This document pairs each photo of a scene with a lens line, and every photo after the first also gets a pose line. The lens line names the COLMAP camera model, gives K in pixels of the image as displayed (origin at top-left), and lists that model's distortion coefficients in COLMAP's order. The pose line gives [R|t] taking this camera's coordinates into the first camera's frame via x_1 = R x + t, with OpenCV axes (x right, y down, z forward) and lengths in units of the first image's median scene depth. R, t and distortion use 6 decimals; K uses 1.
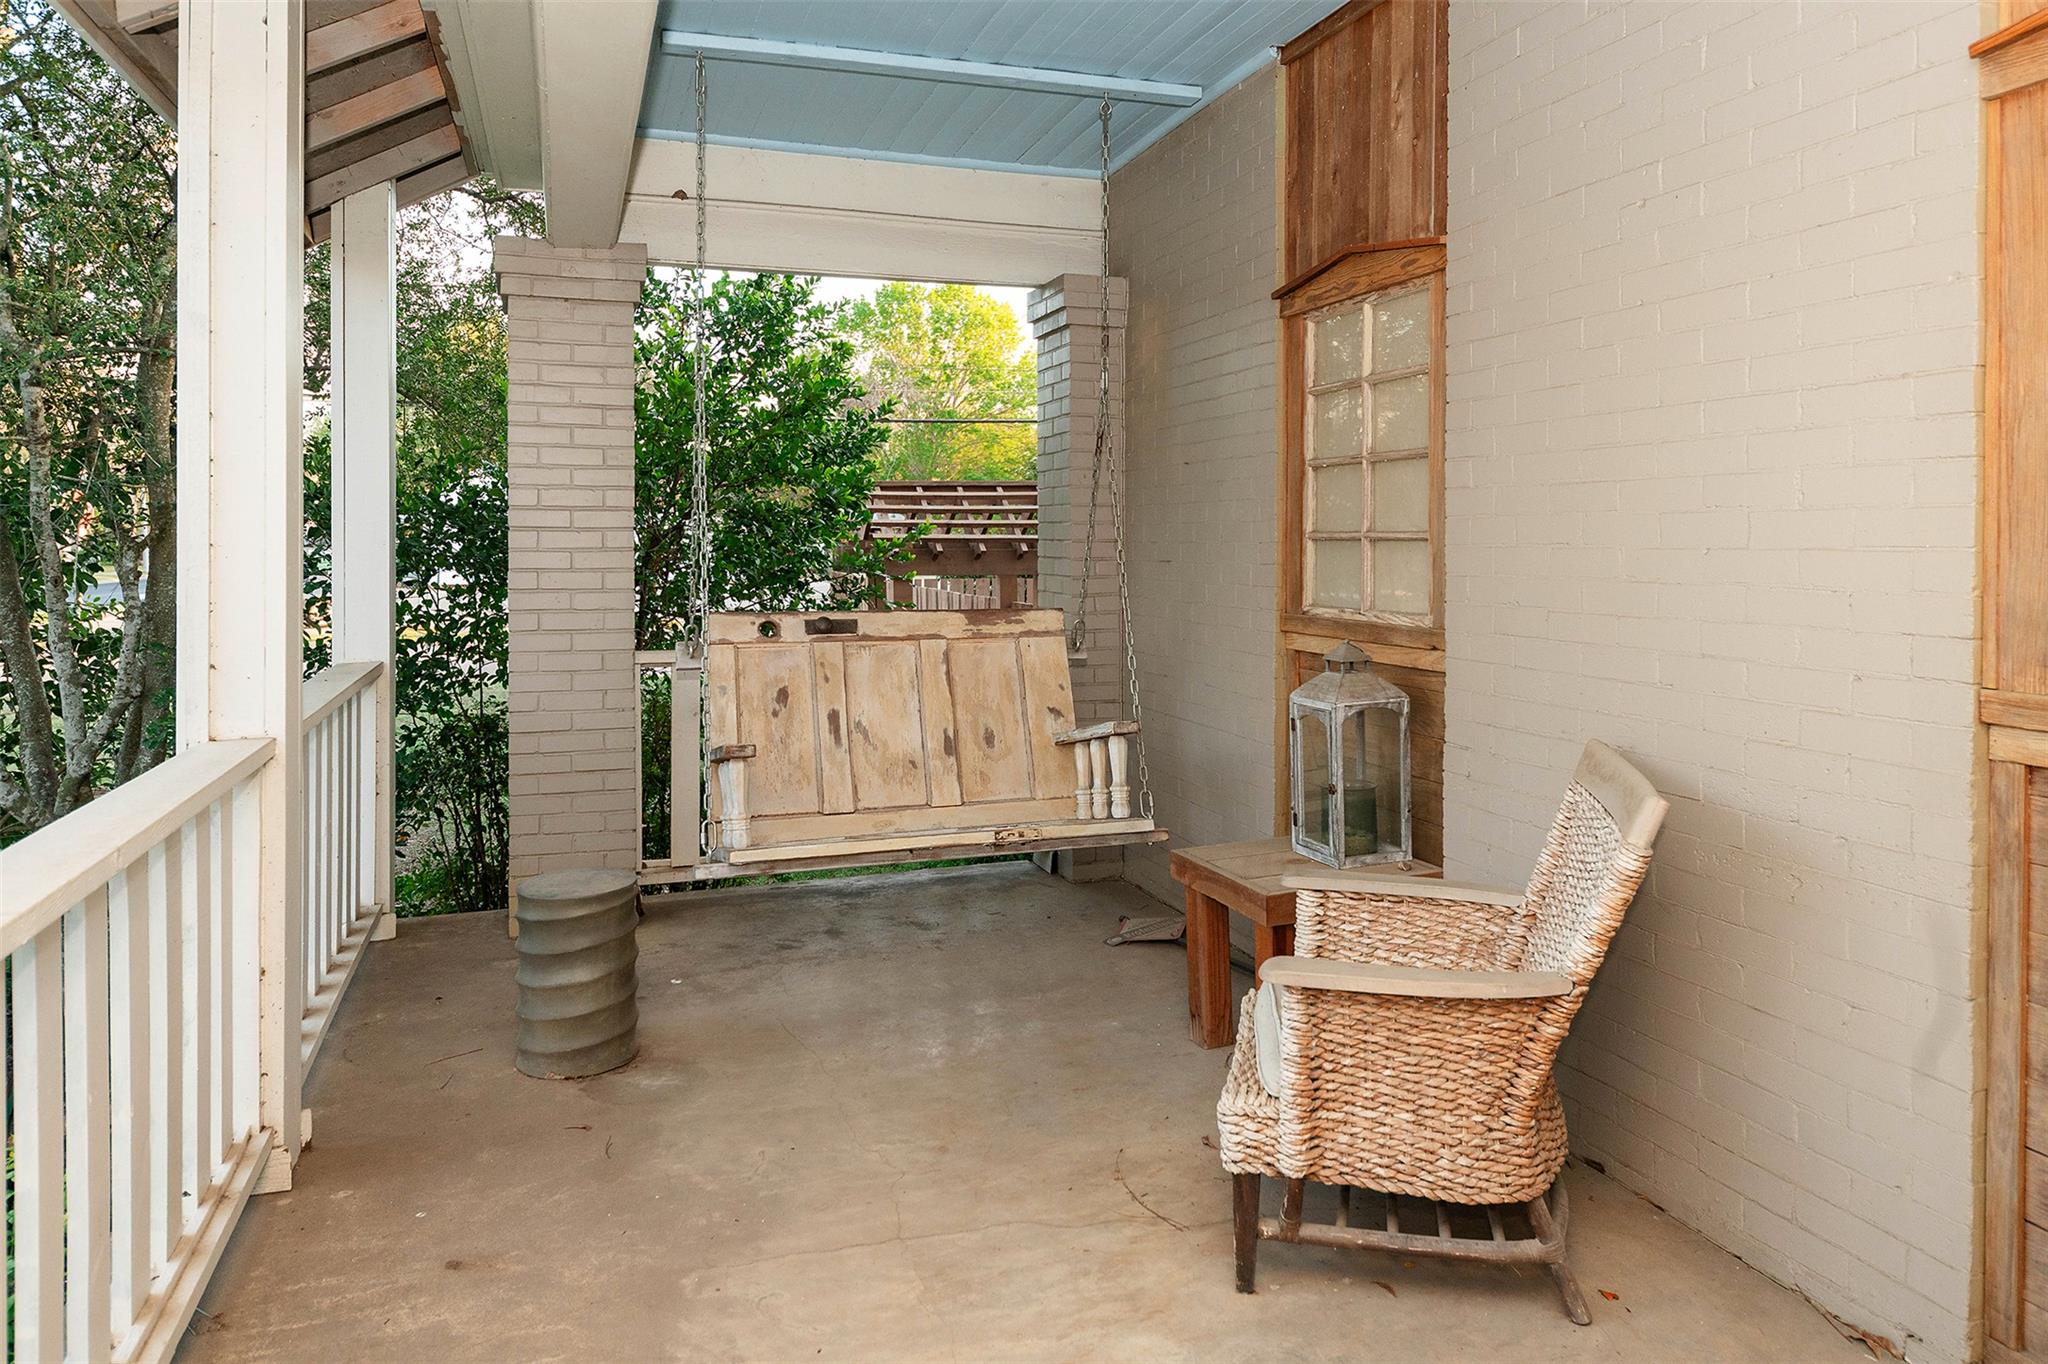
lens RADIAL K [[1360.8, 0, 1011.0], [0, 1360.8, 559.2], [0, 0, 1]] dist [0.005772, 0.000362]
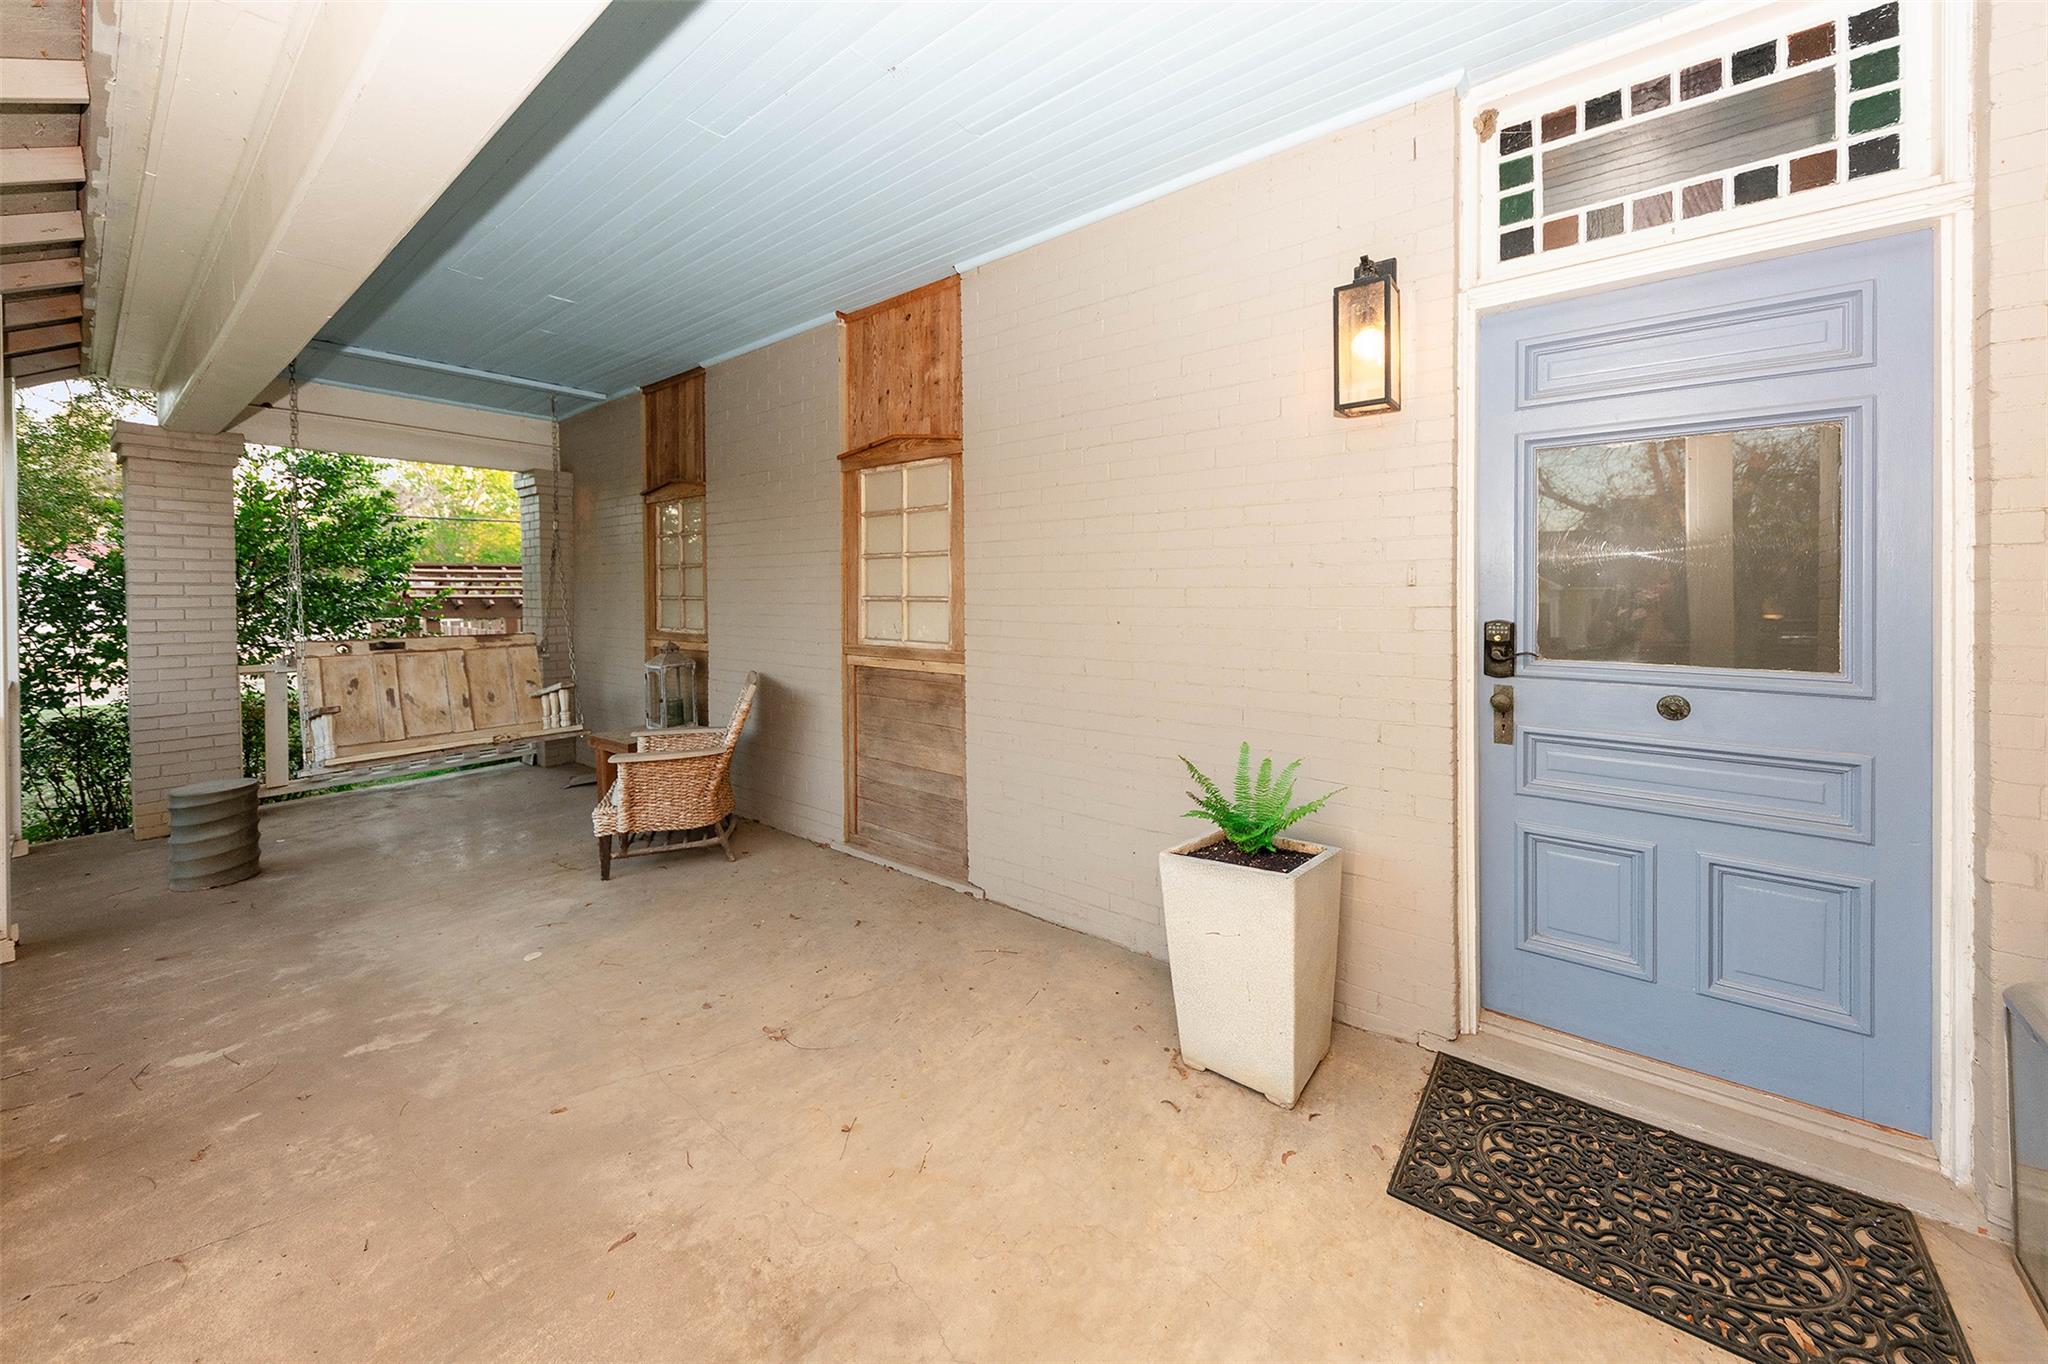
lens RADIAL K [[731.7, 0, 1034.4], [0, 731.7, 608.0], [0, 0, 1]] dist [0.010838, -0.003256]
pose [[0.821234, -0.015012, 0.570394, 0.027478], [0.011417, 0.999886, 0.009877, -0.004335], [-0.570477, -0.001599, 0.821312, -0.392616]]
